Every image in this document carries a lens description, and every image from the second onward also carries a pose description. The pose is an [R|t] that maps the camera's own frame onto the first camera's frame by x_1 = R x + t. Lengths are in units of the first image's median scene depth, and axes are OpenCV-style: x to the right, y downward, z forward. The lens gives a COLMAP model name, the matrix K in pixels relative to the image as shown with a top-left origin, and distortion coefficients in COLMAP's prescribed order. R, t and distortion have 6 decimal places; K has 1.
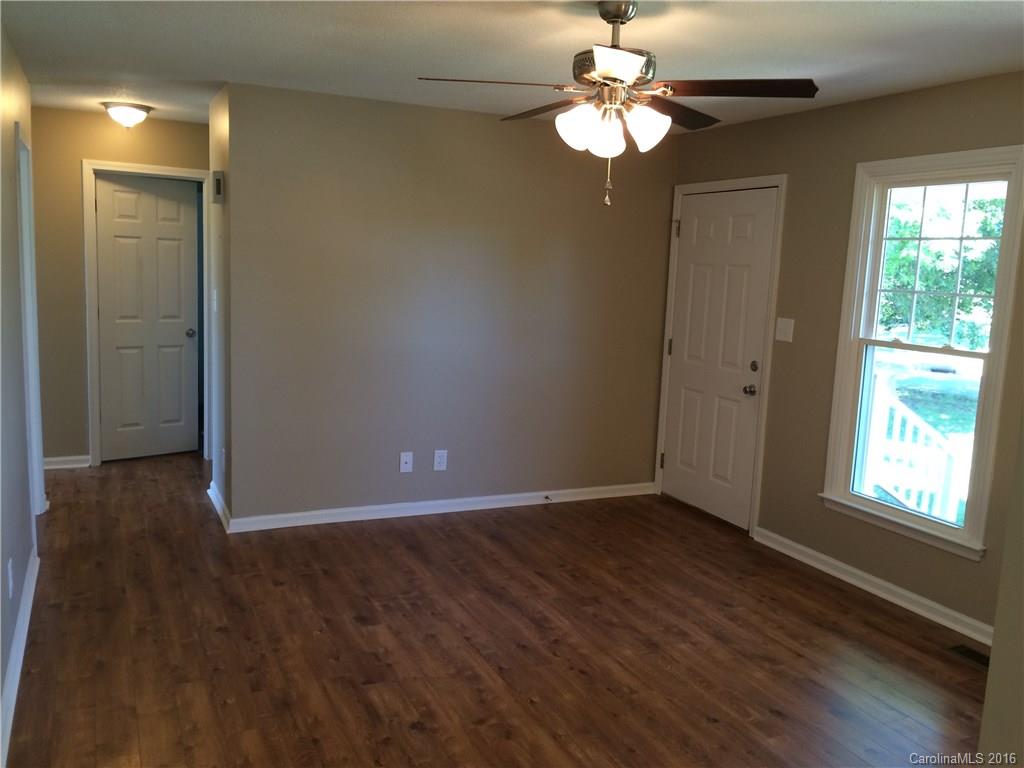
lens RADIAL K [[883.3, 0, 519.2], [0, 883.3, 384.6], [0, 0, 1]] dist [0.085081, 0.005957]
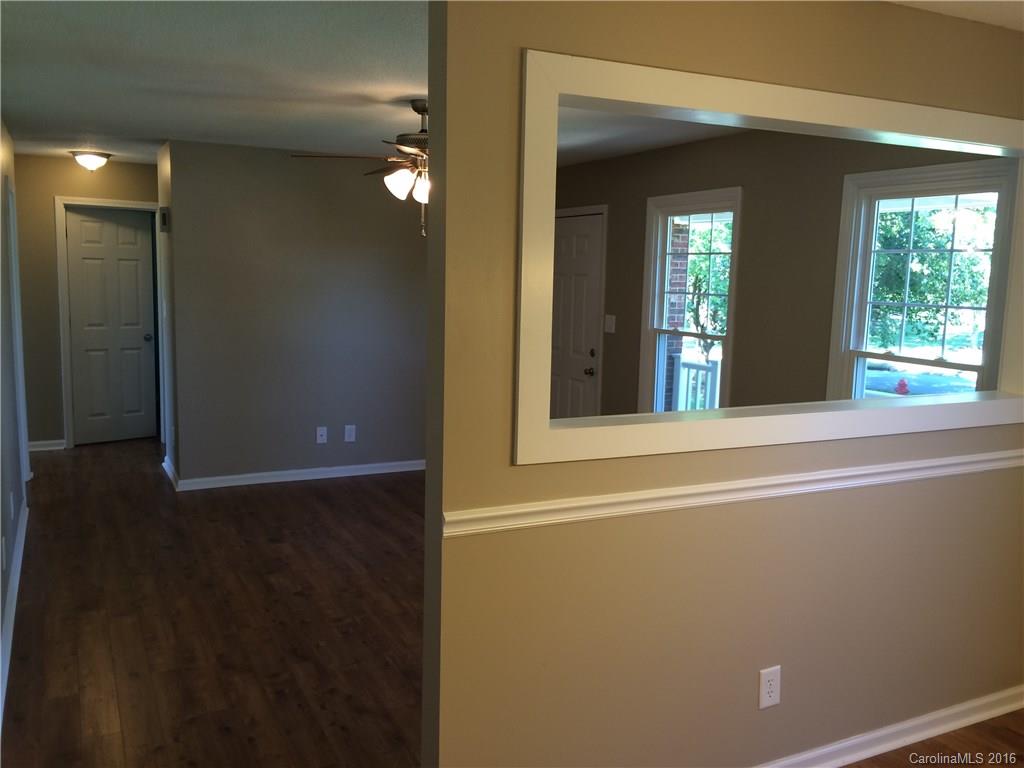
lens RADIAL K [[882.4, 0, 516.4], [0, 882.4, 388.4], [0, 0, 1]] dist [0.084679, -0.012973]
pose [[0.999507, -0.020493, 0.023791, 0.125698], [0.020646, 0.999768, -0.006206, 0.036579], [-0.023659, 0.006694, 0.999698, -0.275272]]
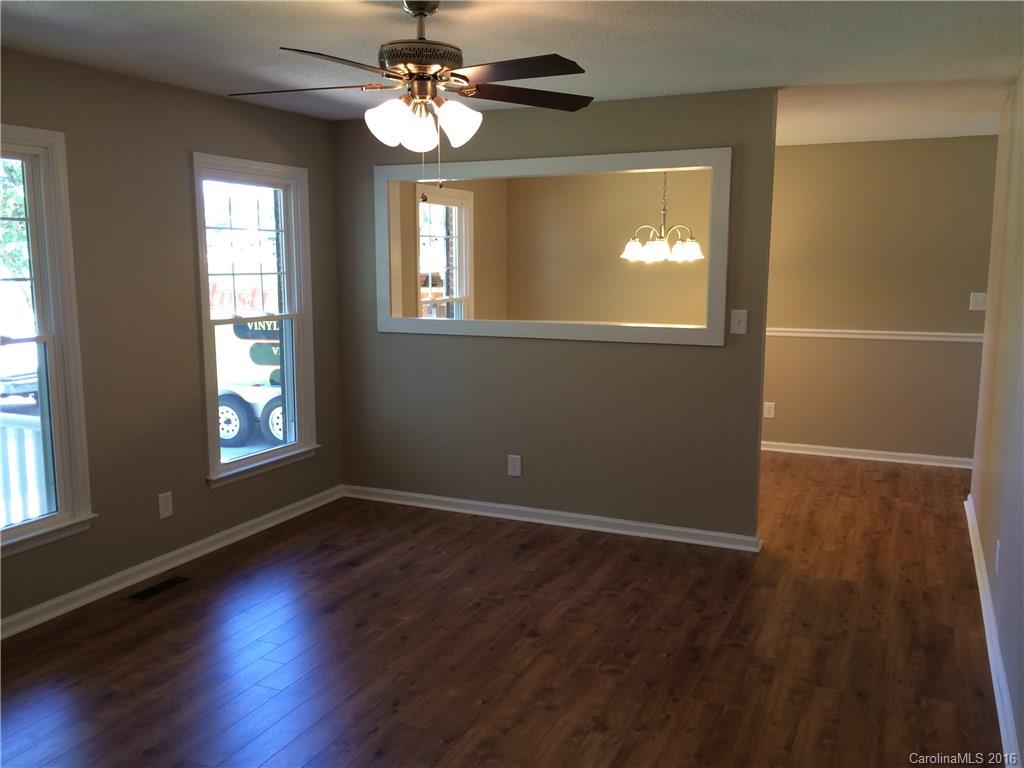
lens RADIAL K [[883.3, 0, 519.2], [0, 883.3, 384.6], [0, 0, 1]] dist [0.085081, 0.005957]
pose [[-0.650680, -0.145069, 0.745366, -0.437100], [0.081603, 0.962539, 0.258573, -0.148713], [-0.754955, 0.229072, -0.614467, 0.939359]]
